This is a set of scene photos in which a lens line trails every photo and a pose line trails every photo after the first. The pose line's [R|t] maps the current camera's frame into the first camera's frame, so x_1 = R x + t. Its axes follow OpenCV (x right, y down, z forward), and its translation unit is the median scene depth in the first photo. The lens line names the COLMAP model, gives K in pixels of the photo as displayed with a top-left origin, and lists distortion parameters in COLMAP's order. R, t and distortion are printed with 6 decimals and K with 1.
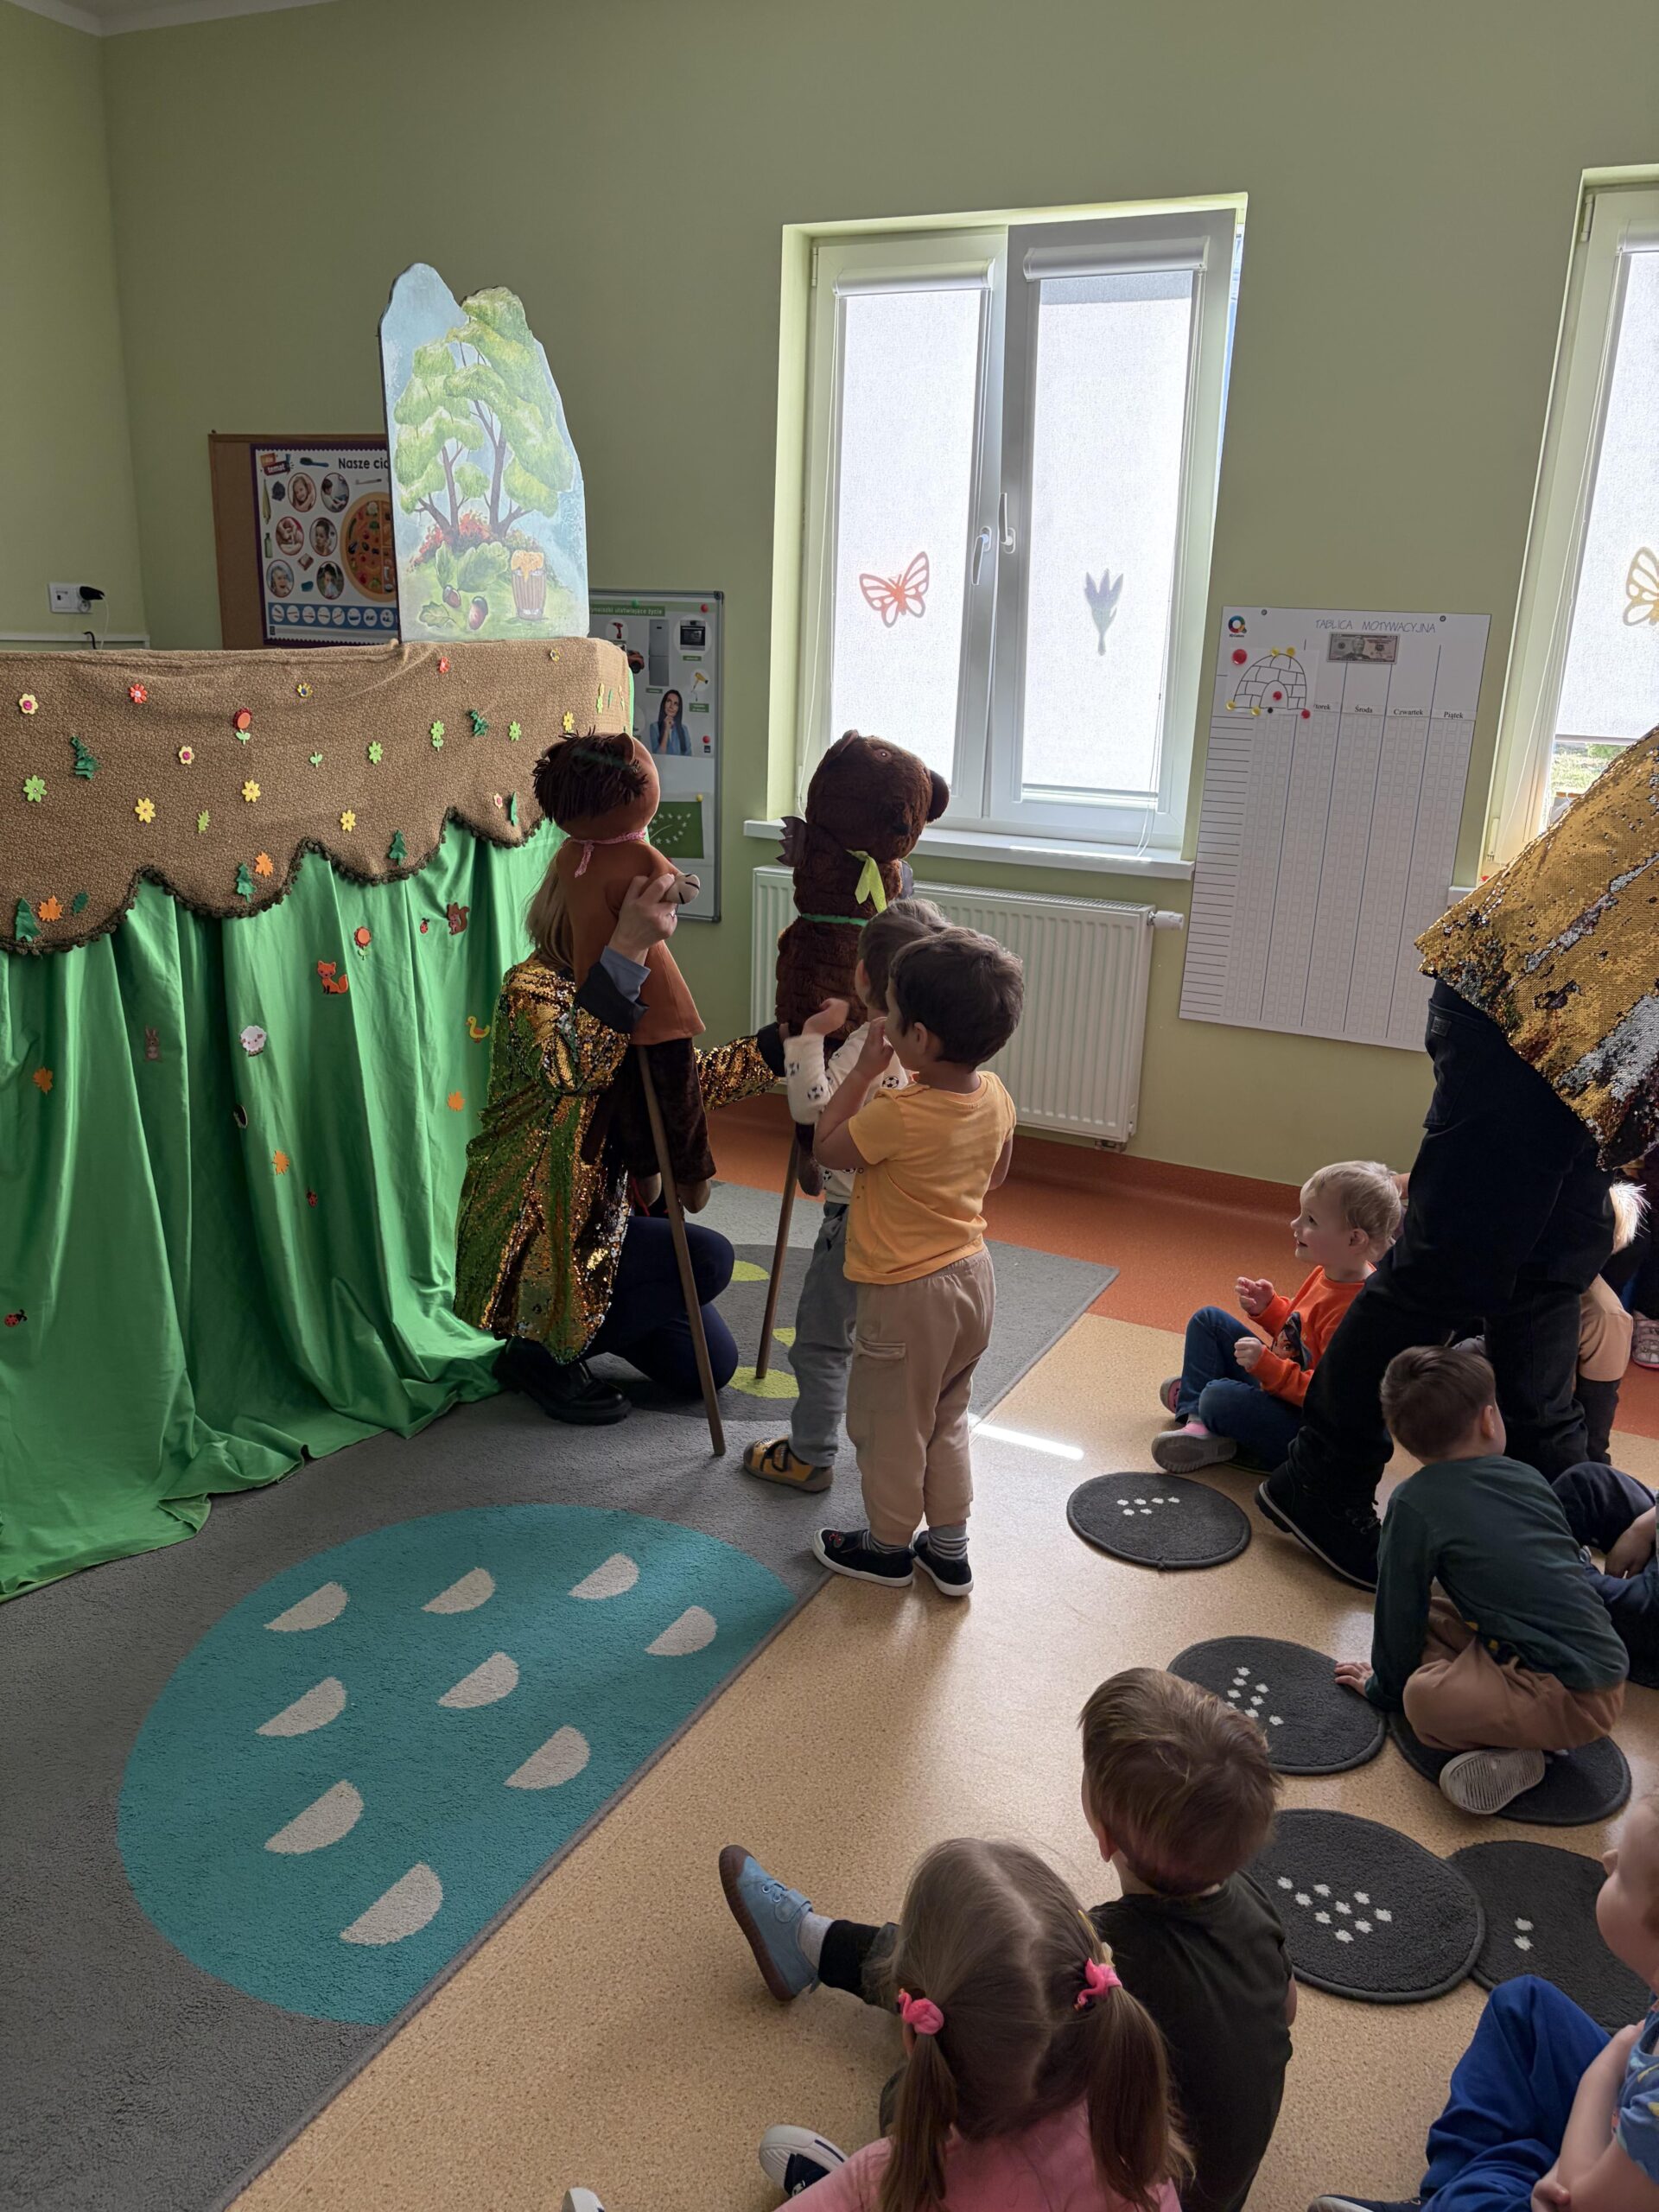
lens RADIAL K [[1726.4, 0, 806.2], [0, 1726.4, 1073.4], [0, 0, 1]] dist [0.046104, -0.042789]
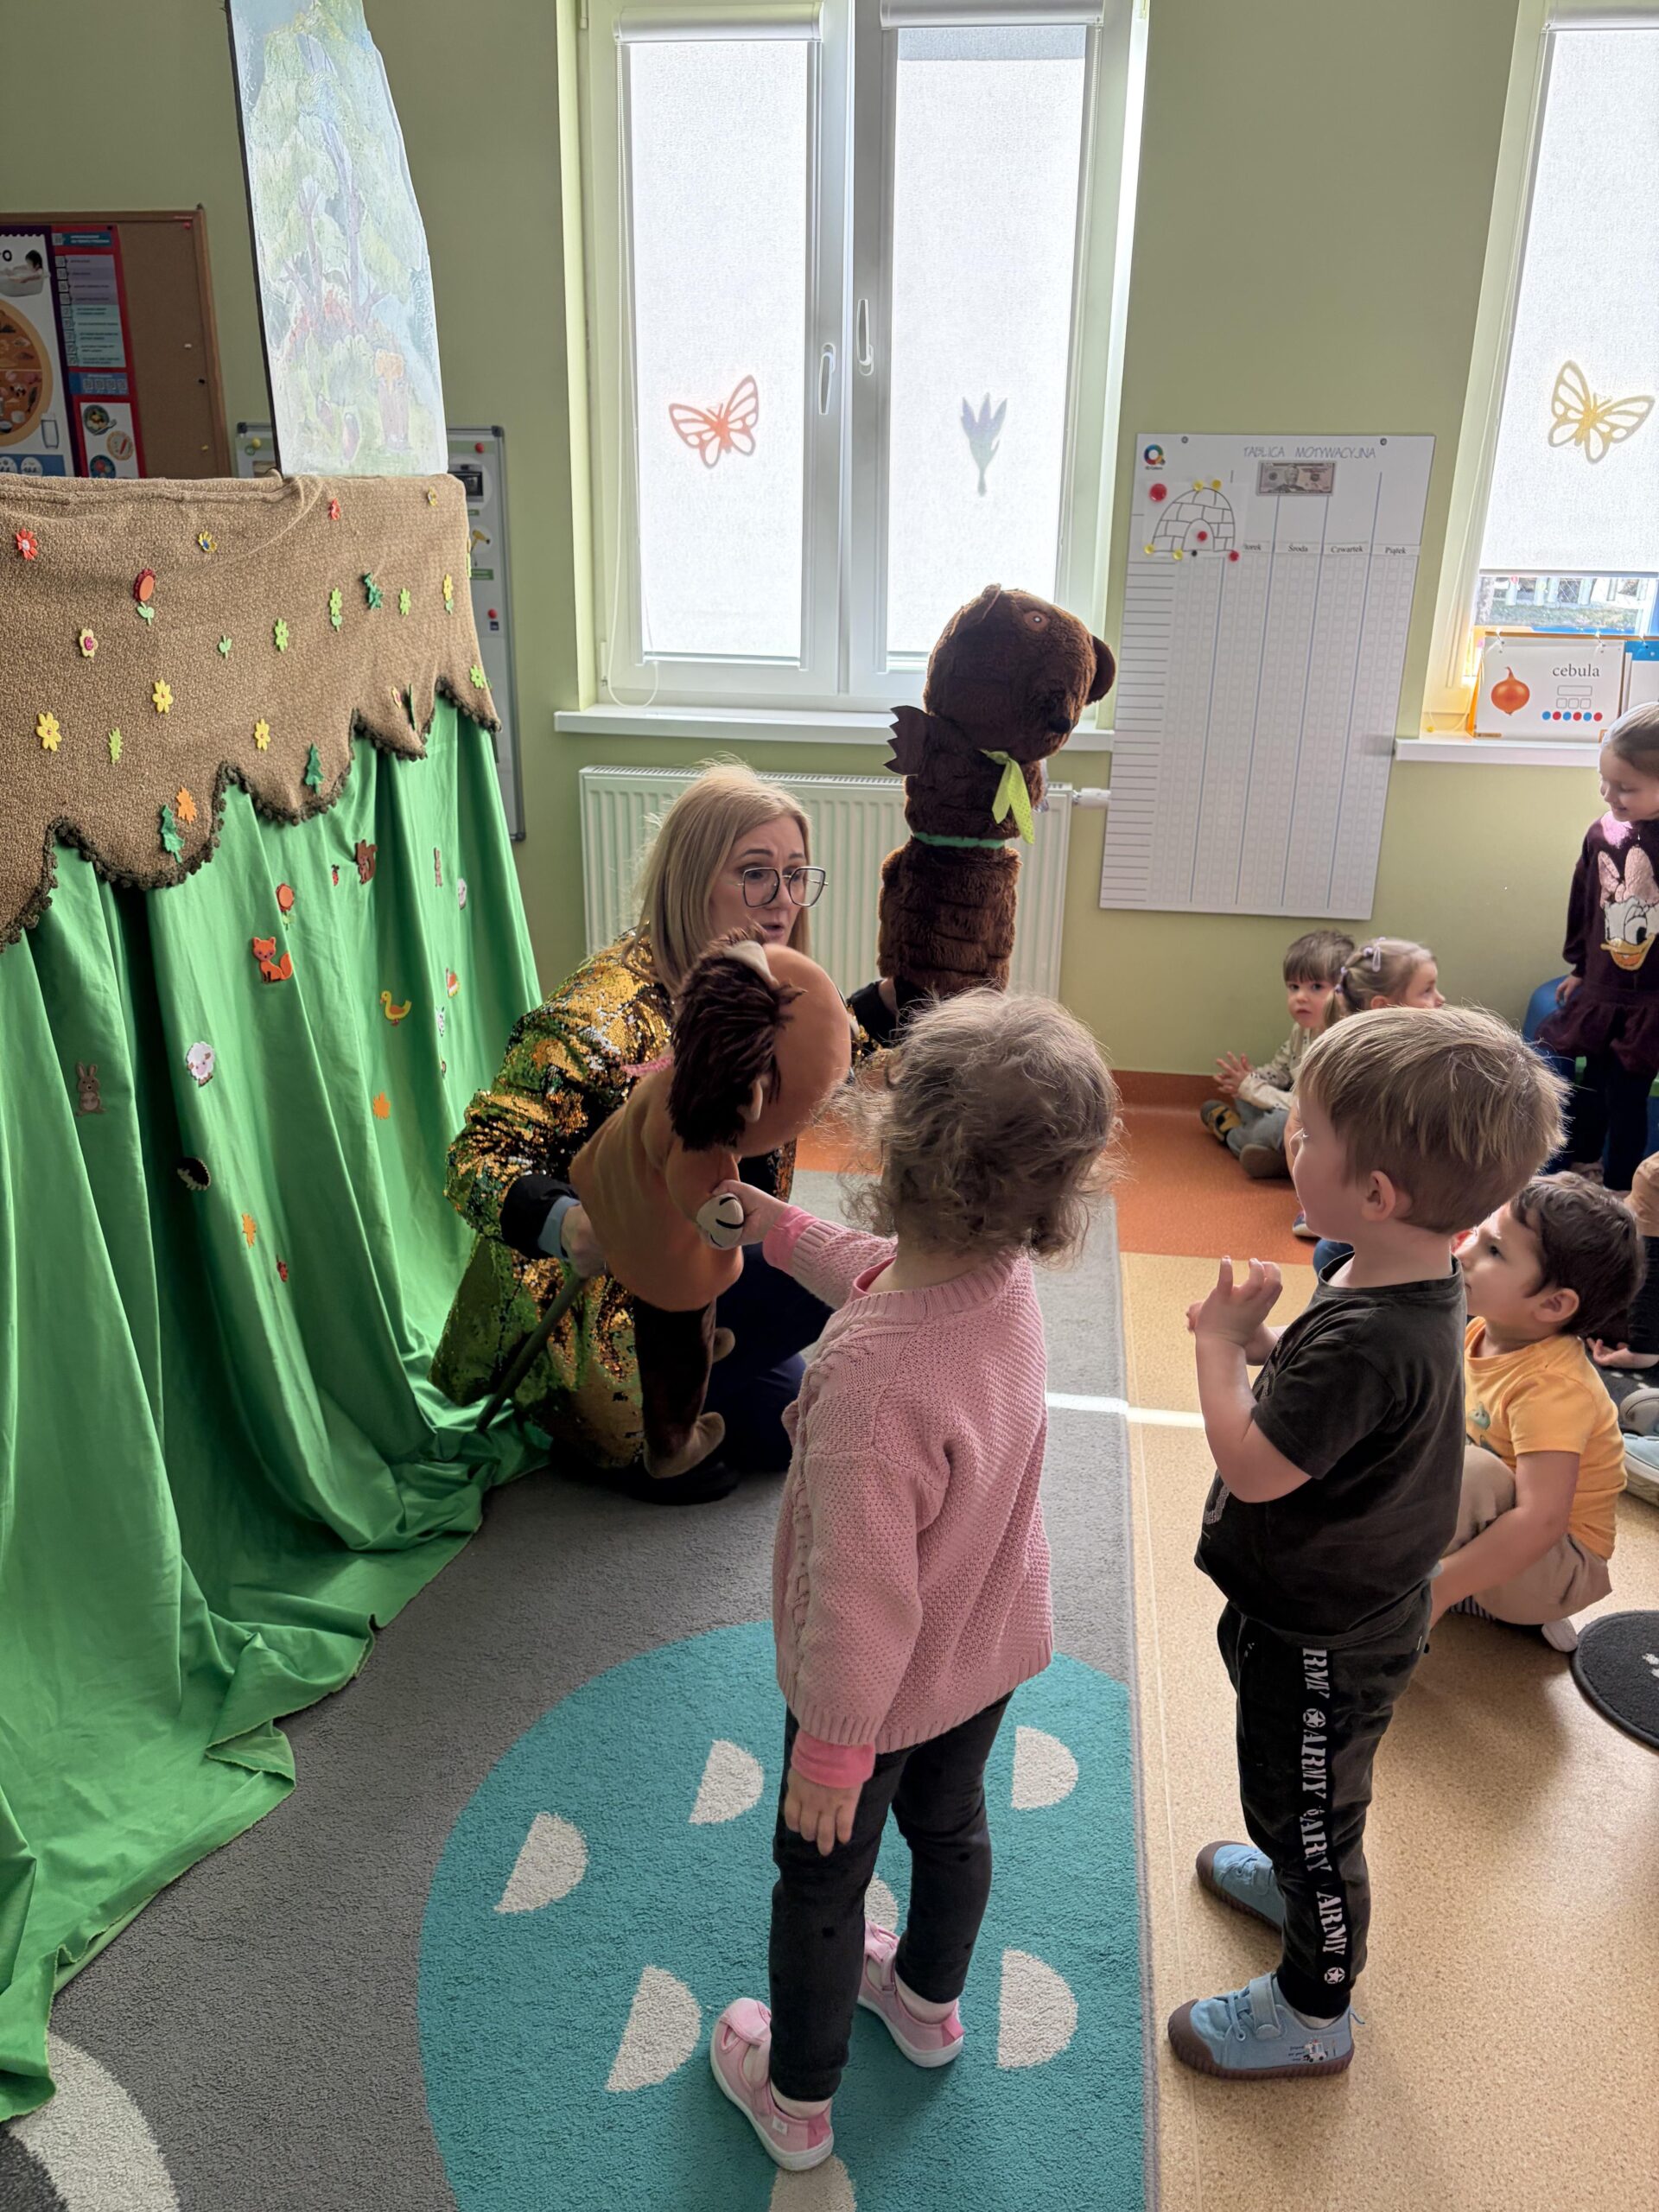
lens RADIAL K [[1725.4, 0, 829.5], [0, 1725.4, 1106.0], [0, 0, 1]] dist [0.030780, 0.000361]
pose [[0.942245, -0.127130, 0.309859, -0.254612], [0.102406, 0.990209, 0.094861, -0.035764], [-0.318885, -0.057651, 0.946038, 0.227577]]
